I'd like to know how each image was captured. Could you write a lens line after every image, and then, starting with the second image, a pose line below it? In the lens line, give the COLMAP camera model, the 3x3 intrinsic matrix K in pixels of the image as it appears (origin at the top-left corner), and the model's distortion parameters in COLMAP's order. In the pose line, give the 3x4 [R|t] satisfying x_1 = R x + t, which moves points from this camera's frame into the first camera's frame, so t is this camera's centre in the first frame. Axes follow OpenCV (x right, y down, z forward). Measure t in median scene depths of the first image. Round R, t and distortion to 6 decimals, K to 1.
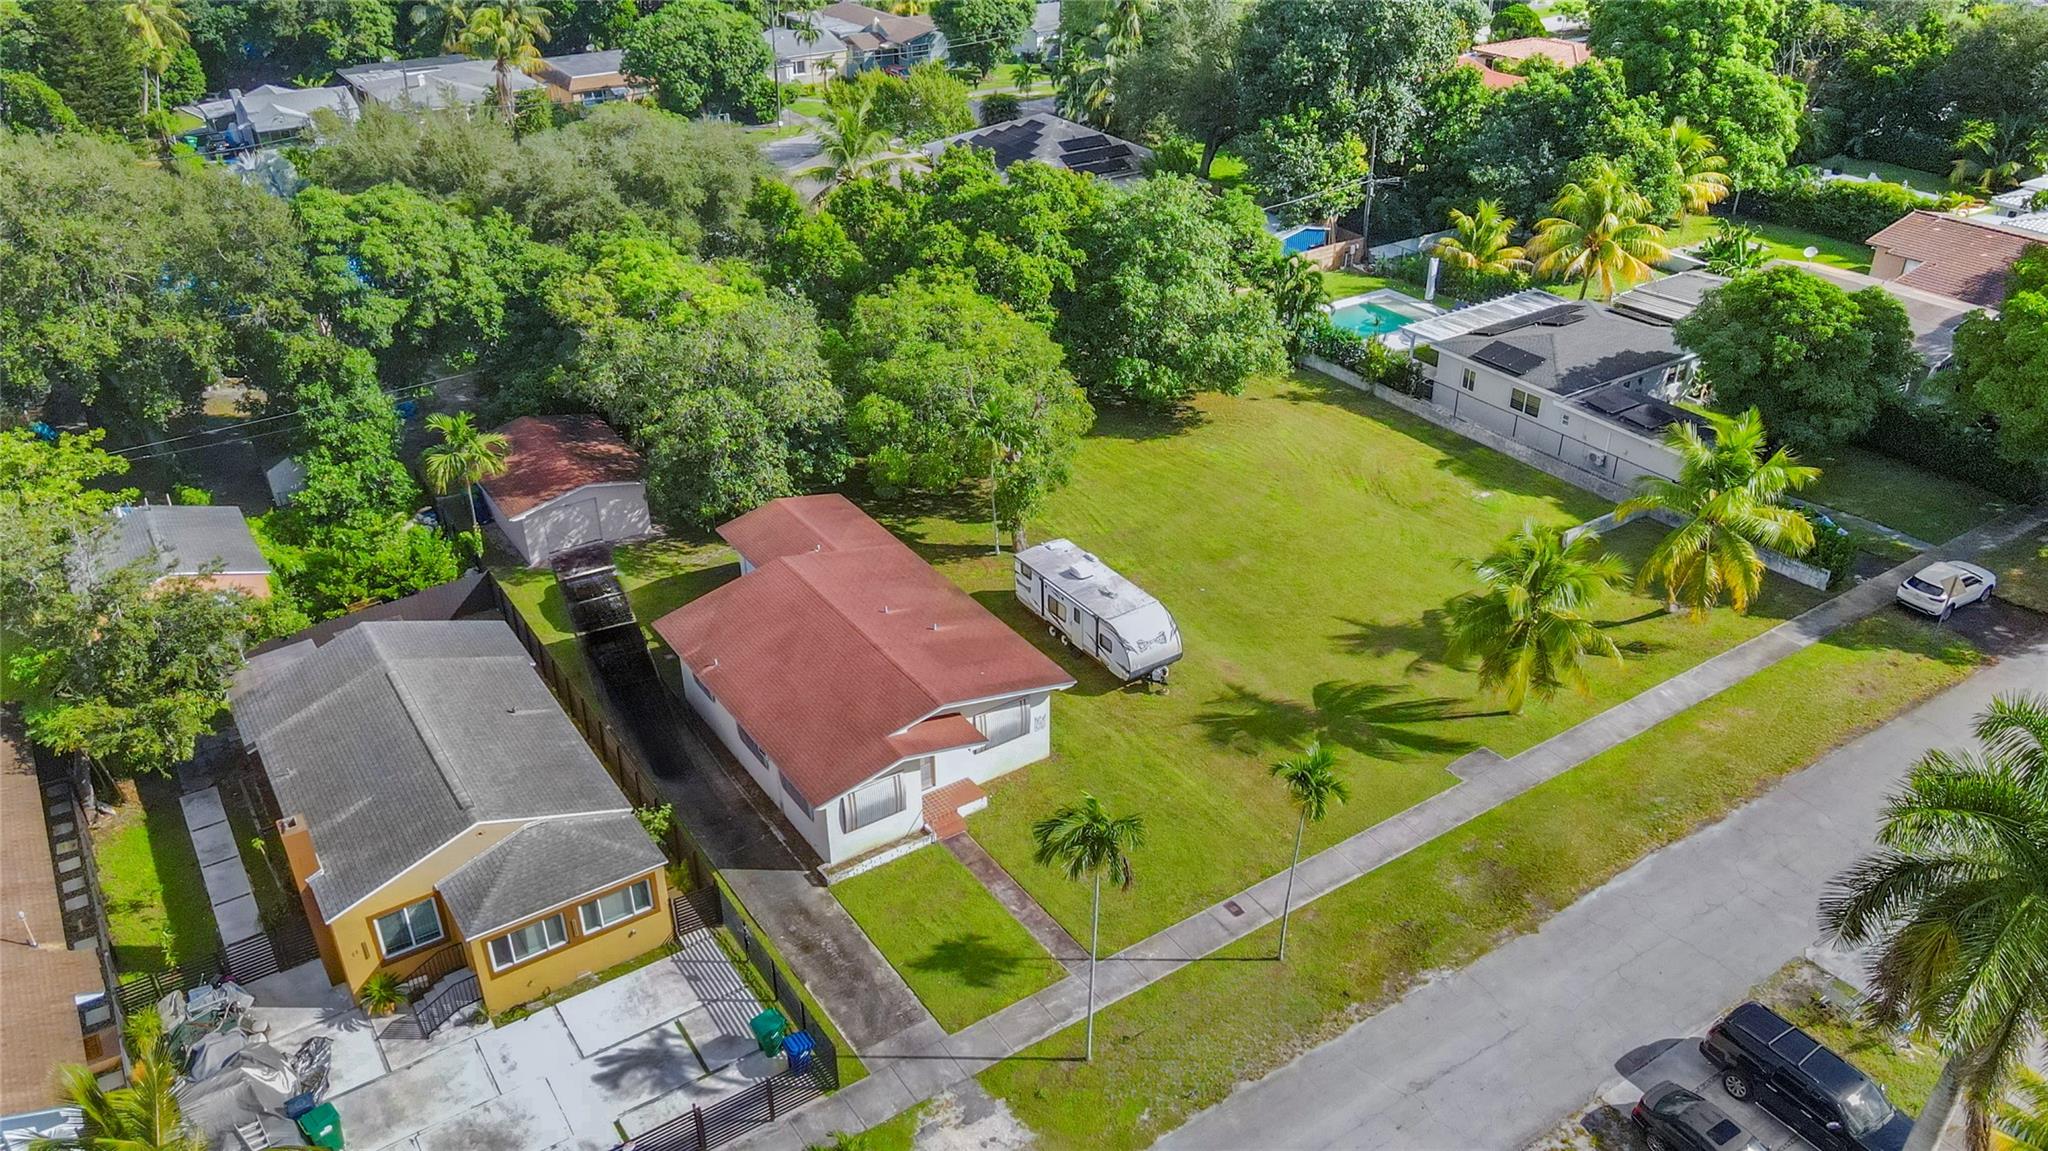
lens RADIAL K [[1514.1, 0, 1024.0], [0, 1514.1, 575.5], [0, 0, 1]] dist [0.005822, 0.008577]
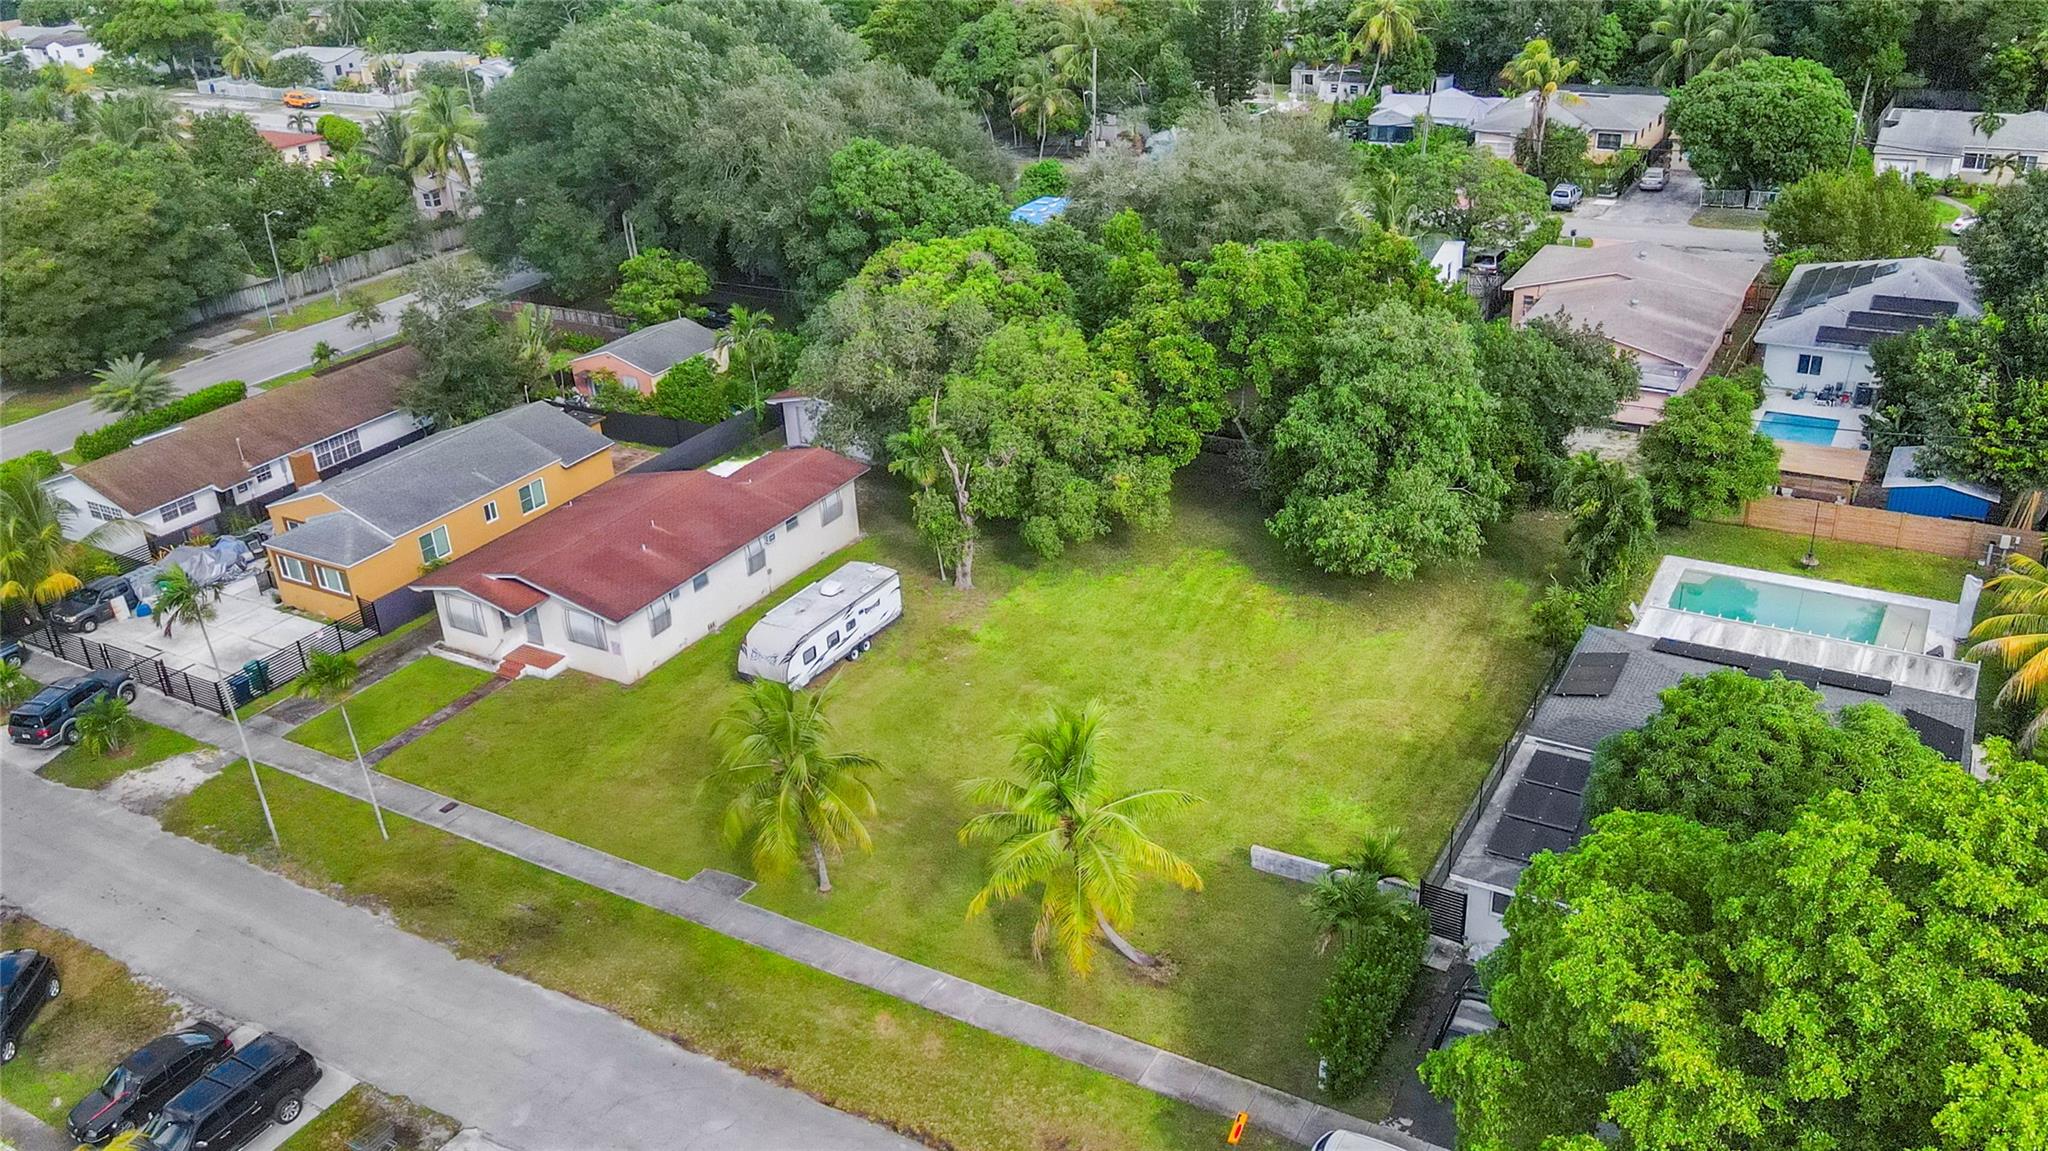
lens RADIAL K [[1614.5, 0, 1024.0], [0, 1614.5, 575.5], [0, 0, 1]] dist [0.002791, 0.003229]
pose [[0.437924, 0.377482, -0.815923, 0.985636], [-0.398189, 0.895142, 0.200415, -0.282394], [0.806020, 0.237125, 0.542313, 0.489847]]
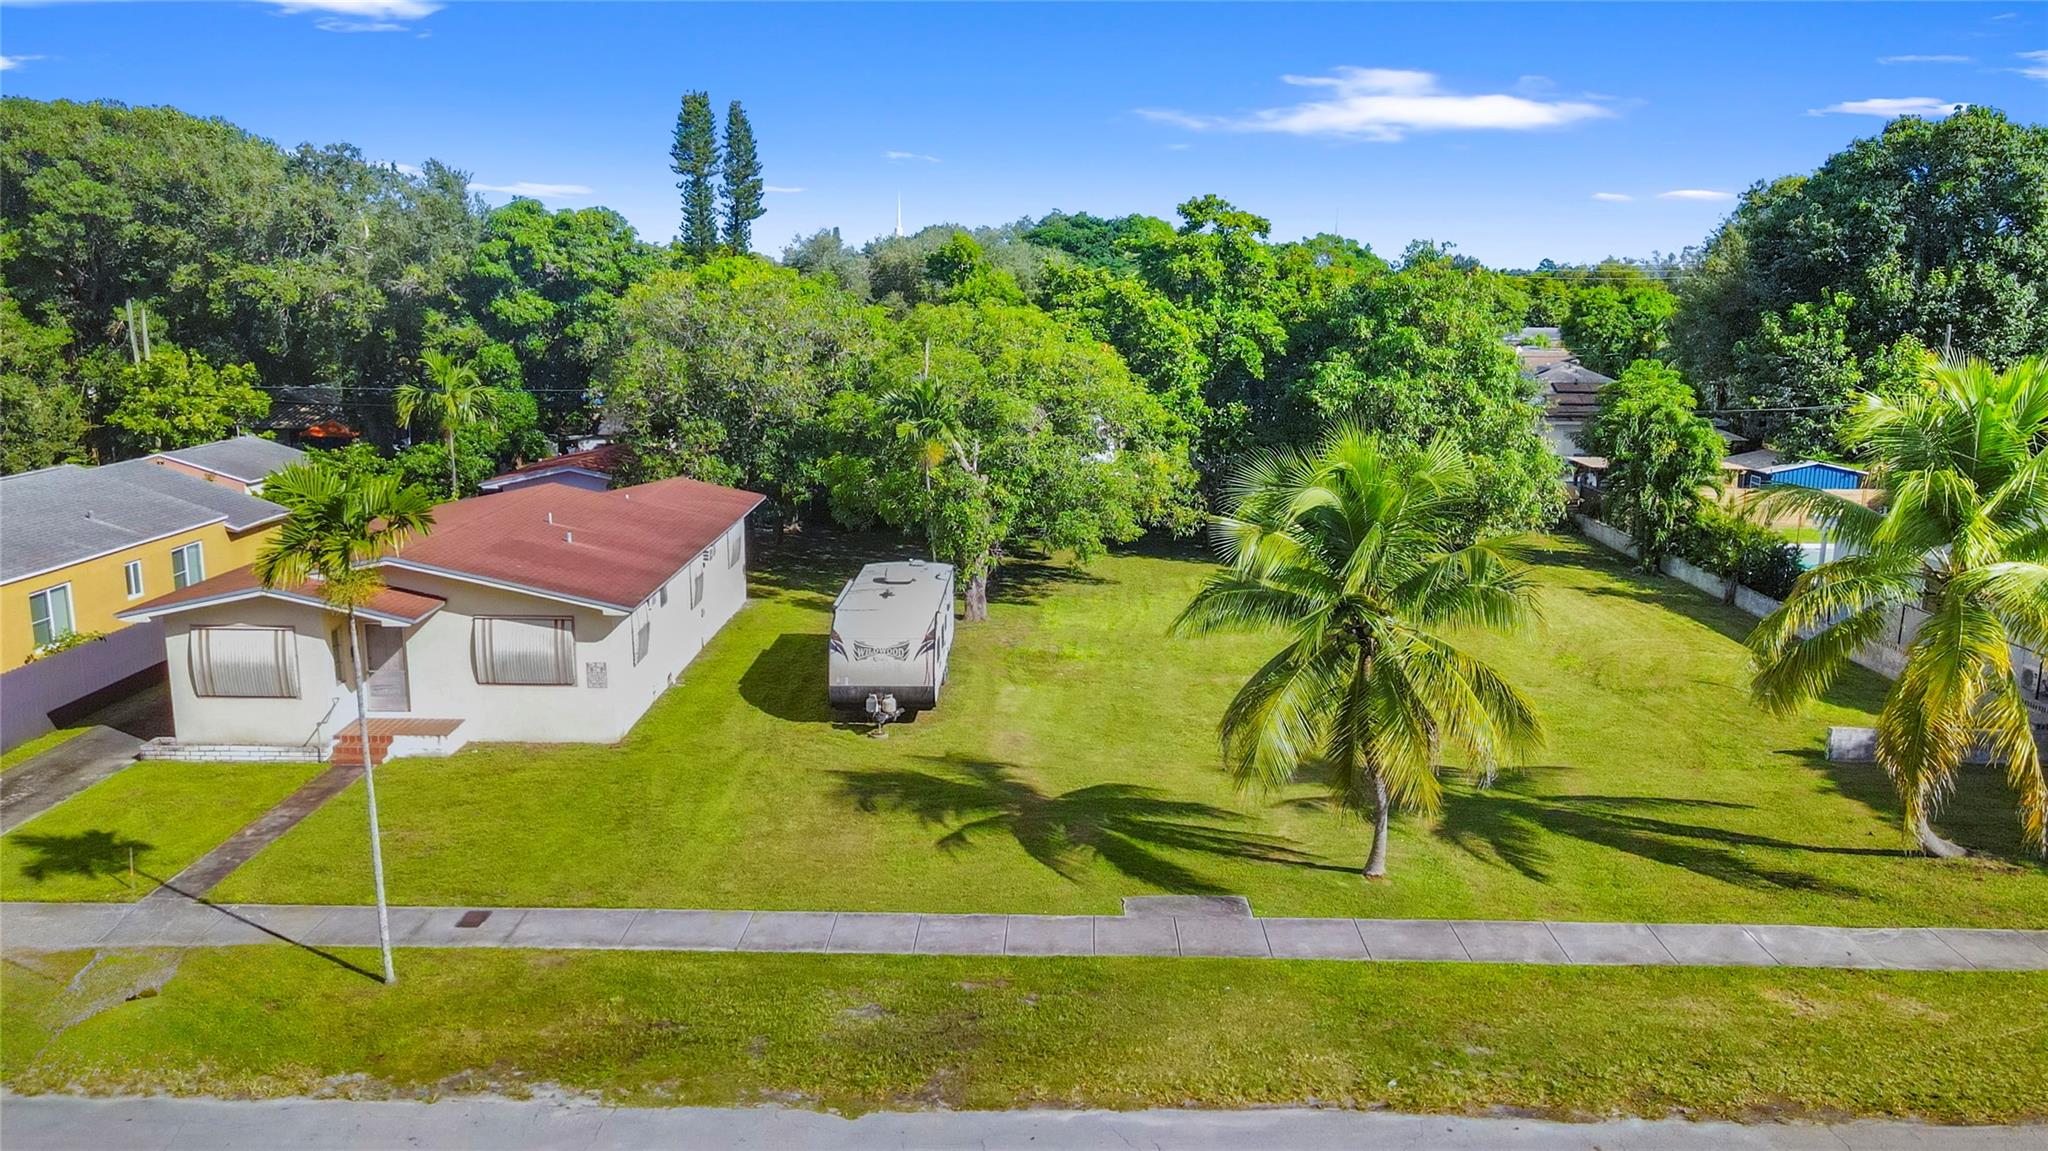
lens RADIAL K [[1519.0, 0, 1024.0], [0, 1519.0, 575.5], [0, 0, 1]] dist [0.024583, 0.003460]
pose [[0.828245, 0.122969, -0.546707, 0.446746], [-0.289764, 0.929047, -0.230016, 0.133901], [0.479632, 0.348926, 0.805111, 0.470621]]
